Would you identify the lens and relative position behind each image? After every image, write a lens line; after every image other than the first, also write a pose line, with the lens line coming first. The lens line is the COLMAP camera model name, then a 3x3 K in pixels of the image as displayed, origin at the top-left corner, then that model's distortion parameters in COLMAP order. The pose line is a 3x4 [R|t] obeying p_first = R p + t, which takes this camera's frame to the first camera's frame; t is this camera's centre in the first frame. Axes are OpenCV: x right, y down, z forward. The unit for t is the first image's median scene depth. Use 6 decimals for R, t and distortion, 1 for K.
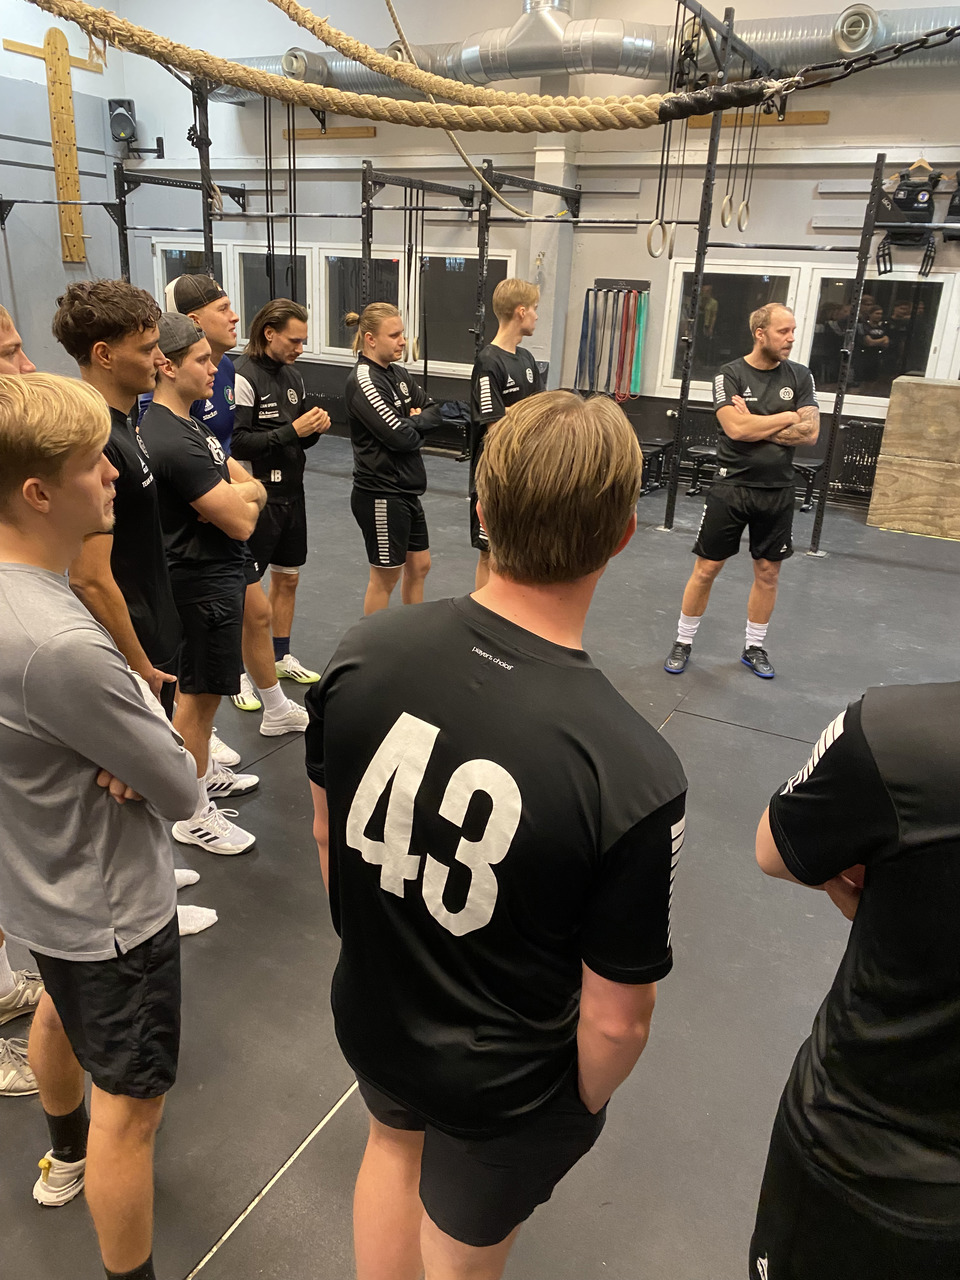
lens RADIAL K [[968.6, 0, 474.1], [0, 968.6, 628.1], [0, 0, 1]] dist [0.018065, -0.021101]
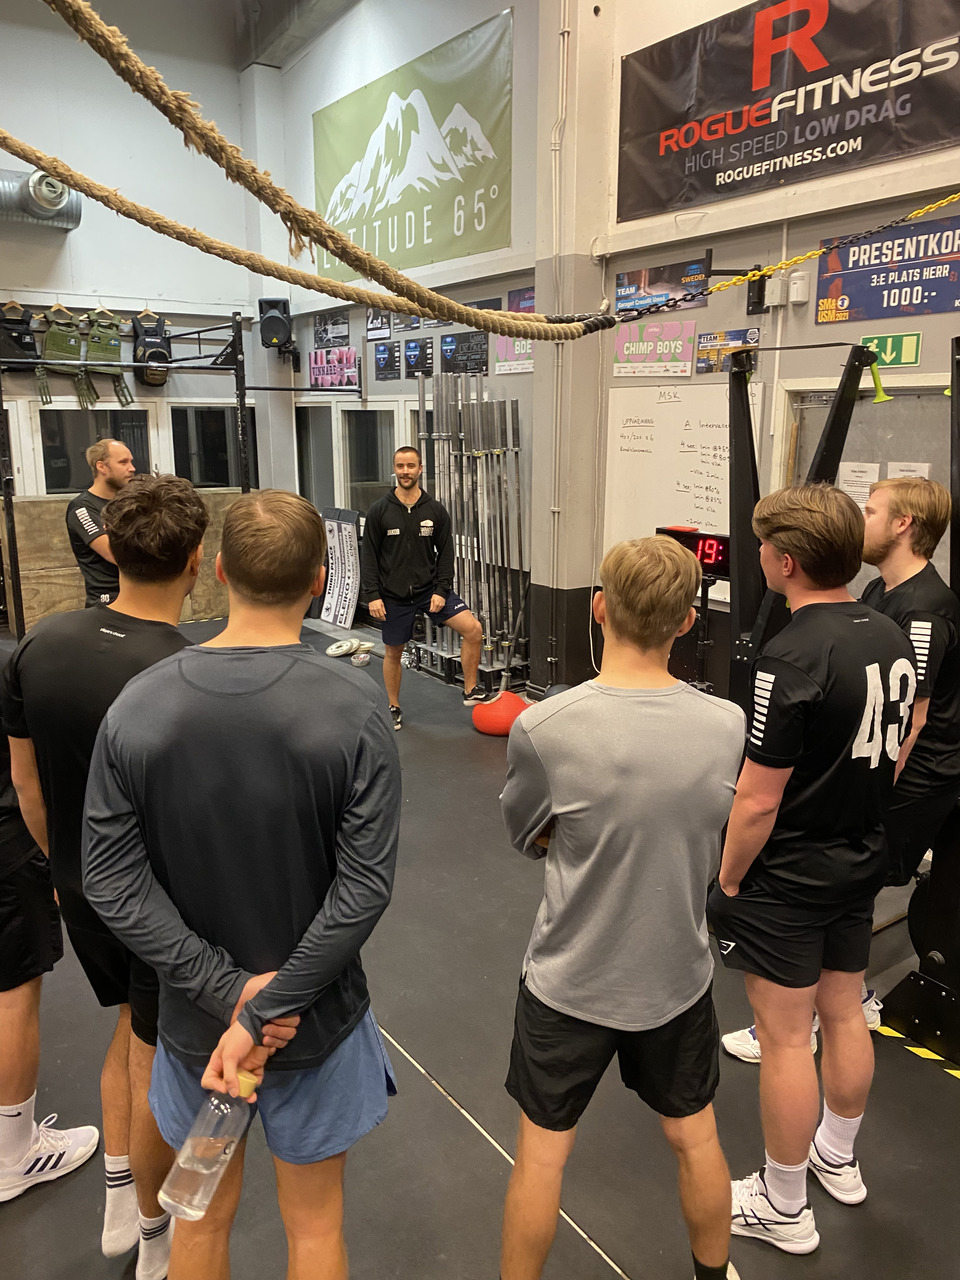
lens RADIAL K [[968.6, 0, 489.2], [0, 968.6, 634.6], [0, 0, 1]] dist [0.018065, -0.021101]
pose [[0.412087, -0.239834, 0.879013, -0.304720], [0.323650, 0.940351, 0.104840, -0.062118], [-0.851725, 0.241289, 0.465128, 0.107561]]
